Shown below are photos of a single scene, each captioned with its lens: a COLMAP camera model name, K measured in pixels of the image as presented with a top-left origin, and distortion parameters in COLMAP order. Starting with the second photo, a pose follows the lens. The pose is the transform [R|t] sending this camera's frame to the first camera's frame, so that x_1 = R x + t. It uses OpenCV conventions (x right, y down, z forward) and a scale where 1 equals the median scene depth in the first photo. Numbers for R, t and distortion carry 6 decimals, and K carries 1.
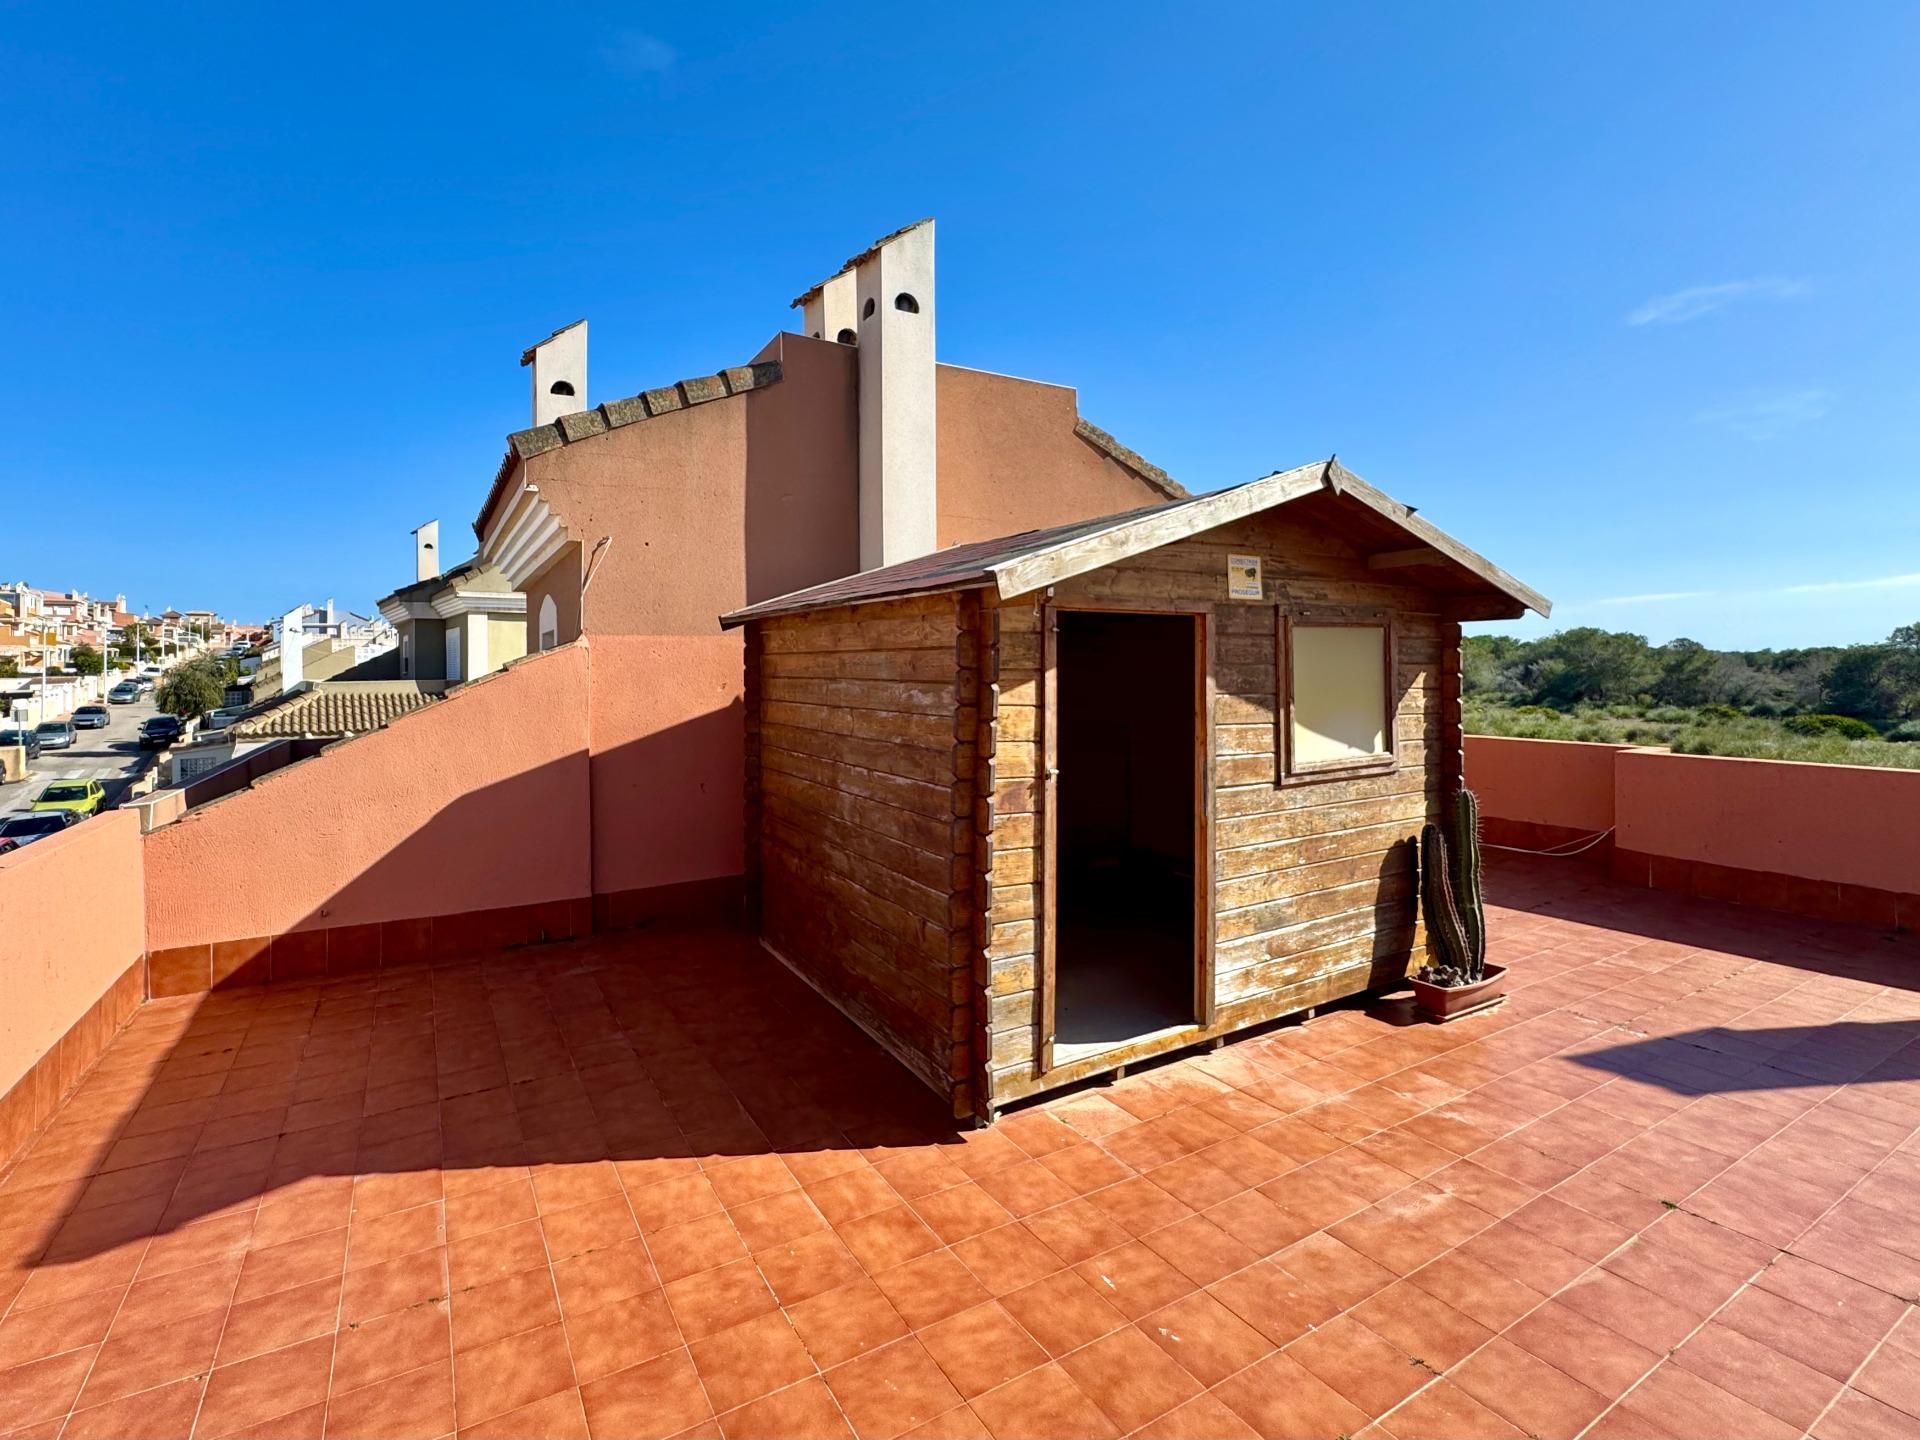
lens RADIAL K [[934.2, 0, 1012.3], [0, 934.2, 647.9], [0, 0, 1]] dist [-0.000953, -0.000860]
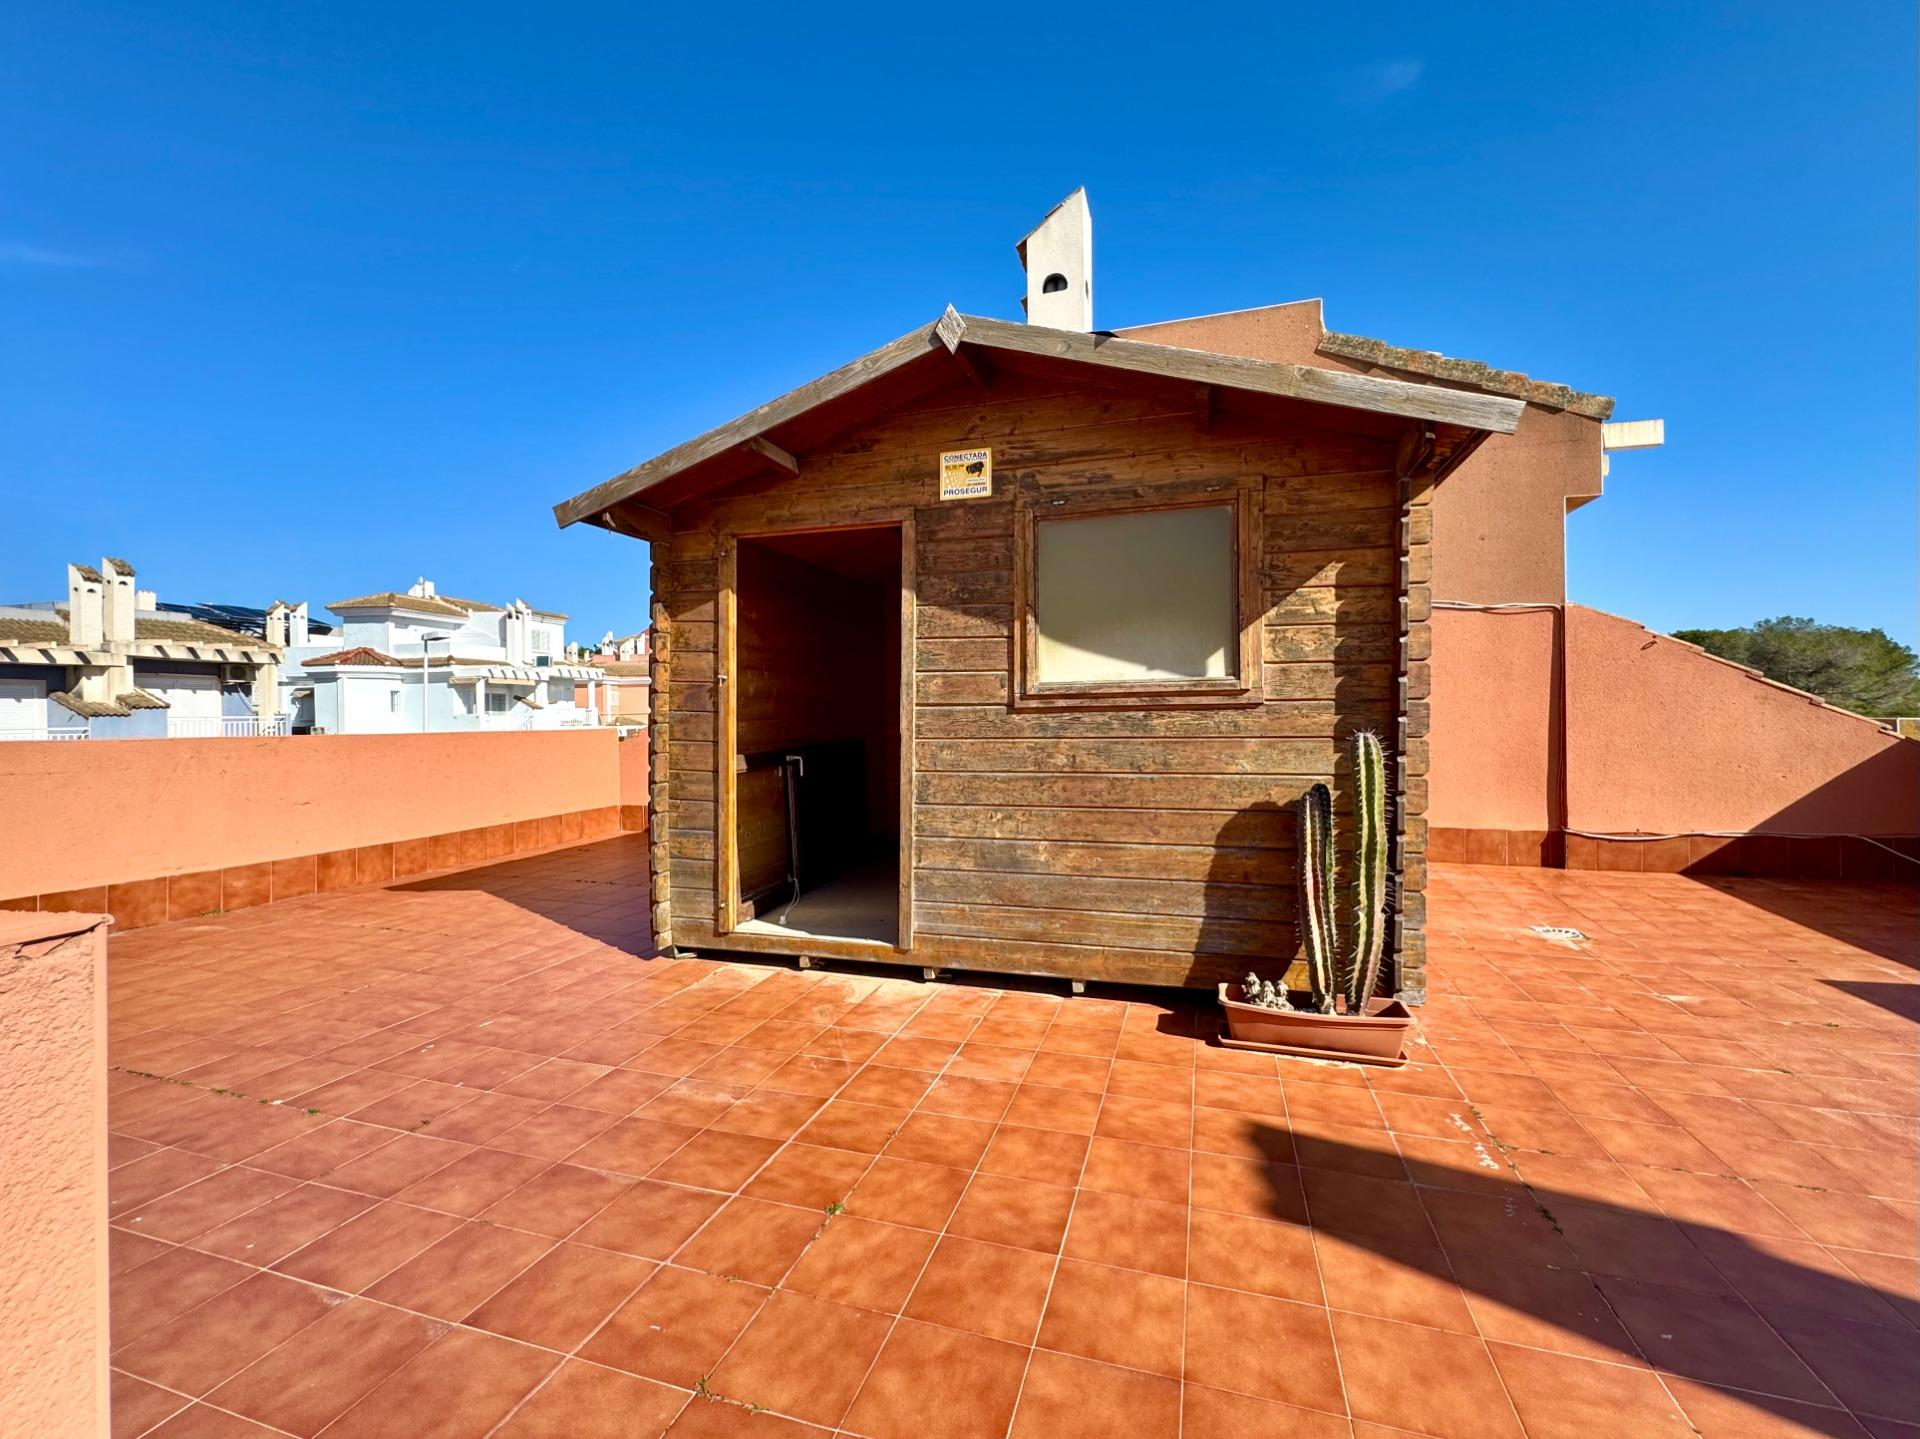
lens RADIAL K [[880.3, 0, 964.4], [0, 880.3, 724.5], [0, 0, 1]] dist [-0.002808, 0.000925]
pose [[0.622398, 0.004924, -0.782686, 0.910919], [0.022496, 0.999455, 0.024177, 0.144019], [0.782378, -0.032655, 0.621947, 0.465248]]
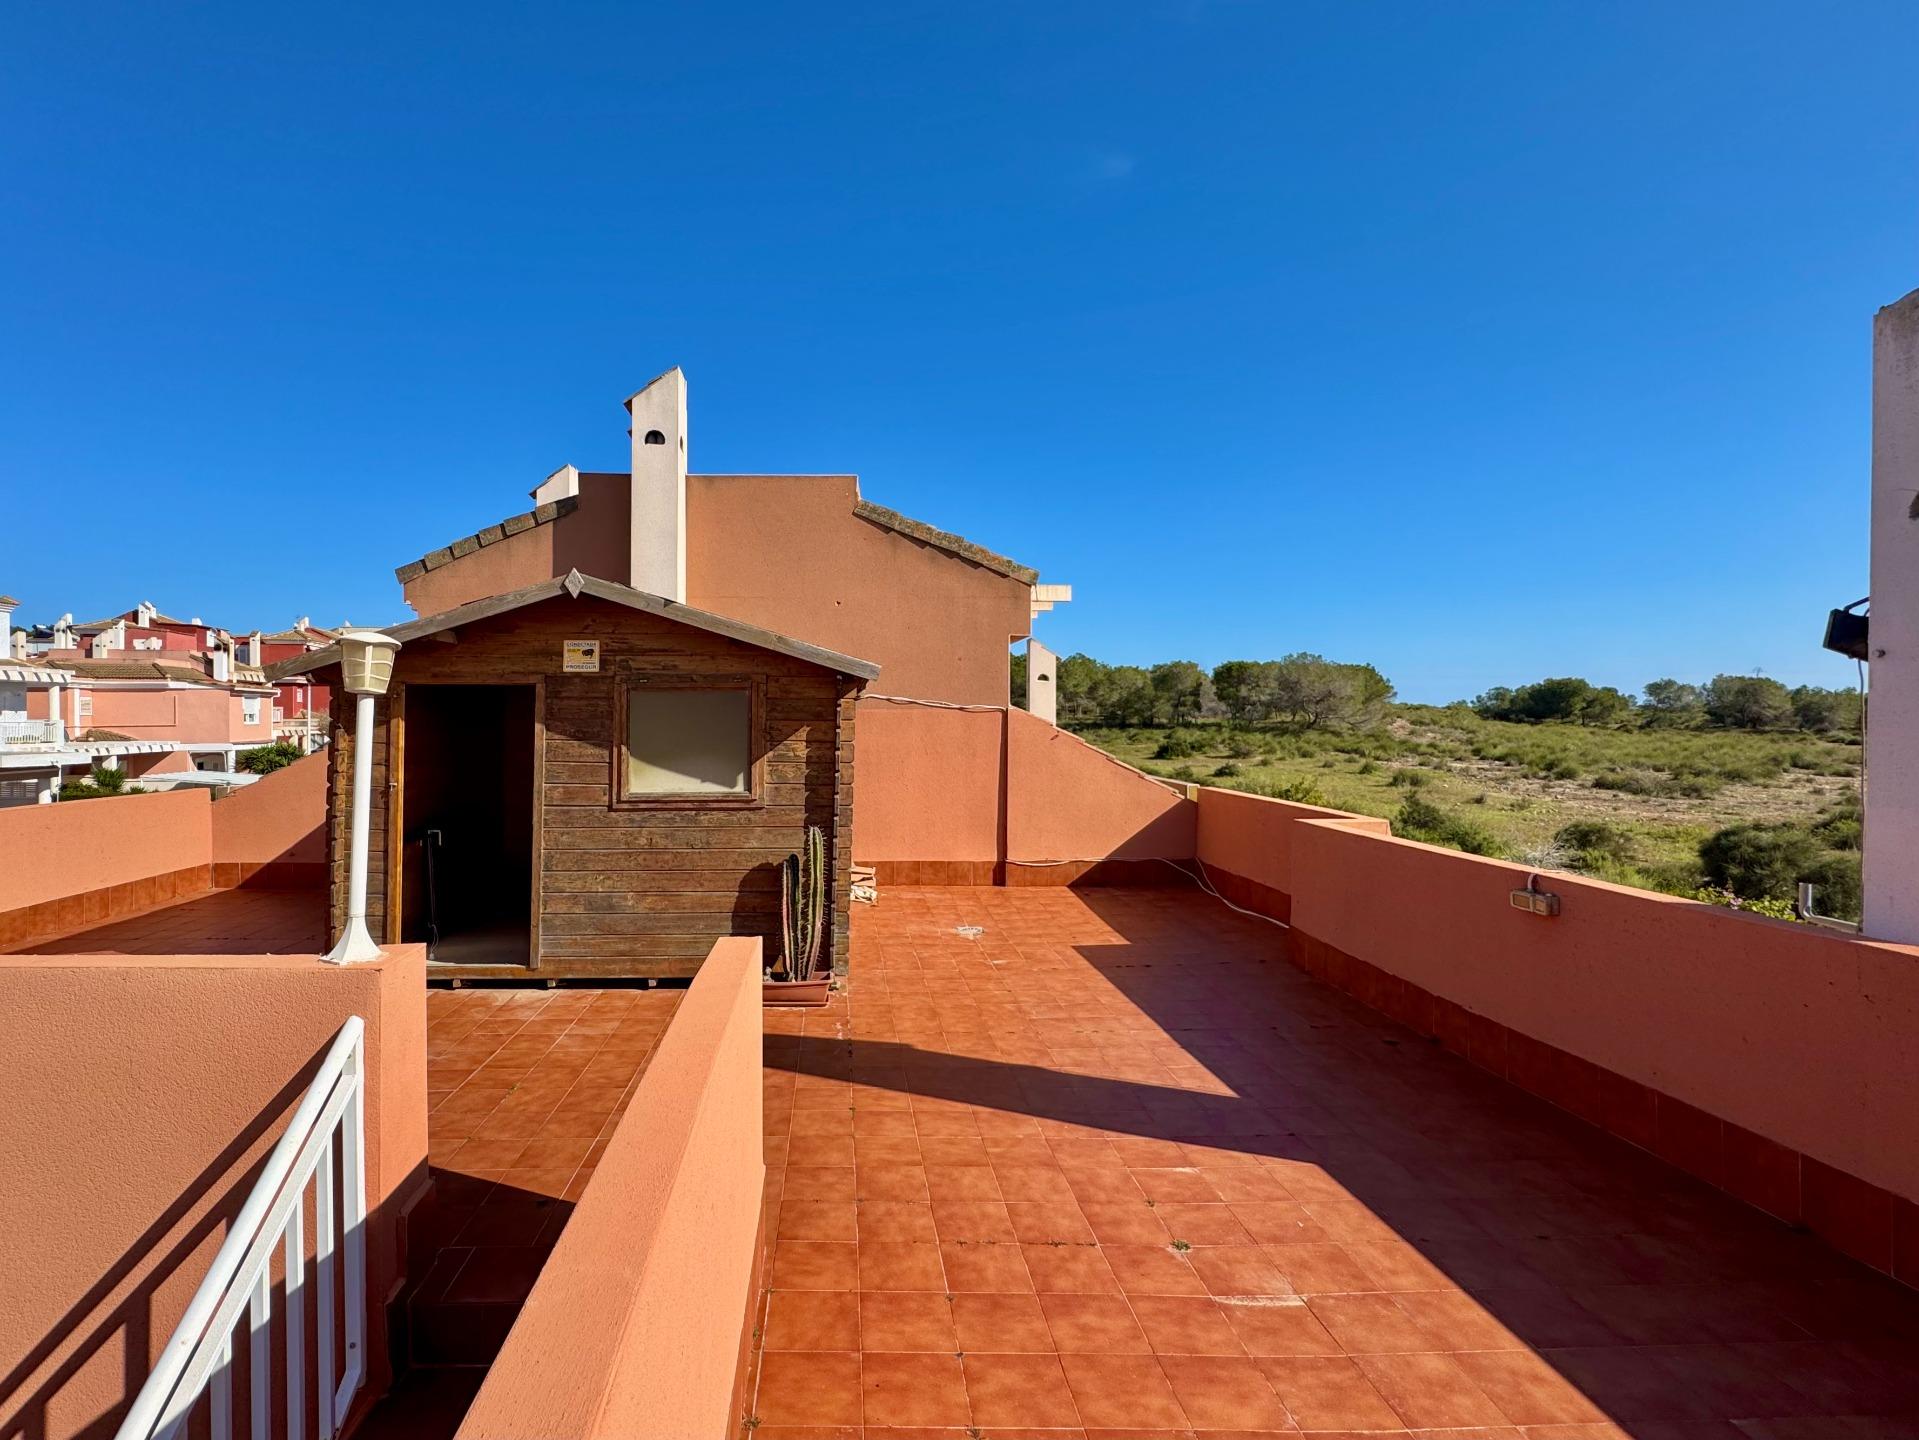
lens RADIAL K [[1001.1, 0, 952.2], [0, 1001.1, 719.3], [0, 0, 1]] dist [-0.007508, 0.000811]
pose [[0.864945, 0.010912, -0.501747, 1.464882], [0.001226, 0.999715, 0.023855, -0.016683], [0.501865, -0.021248, 0.864685, -0.004637]]
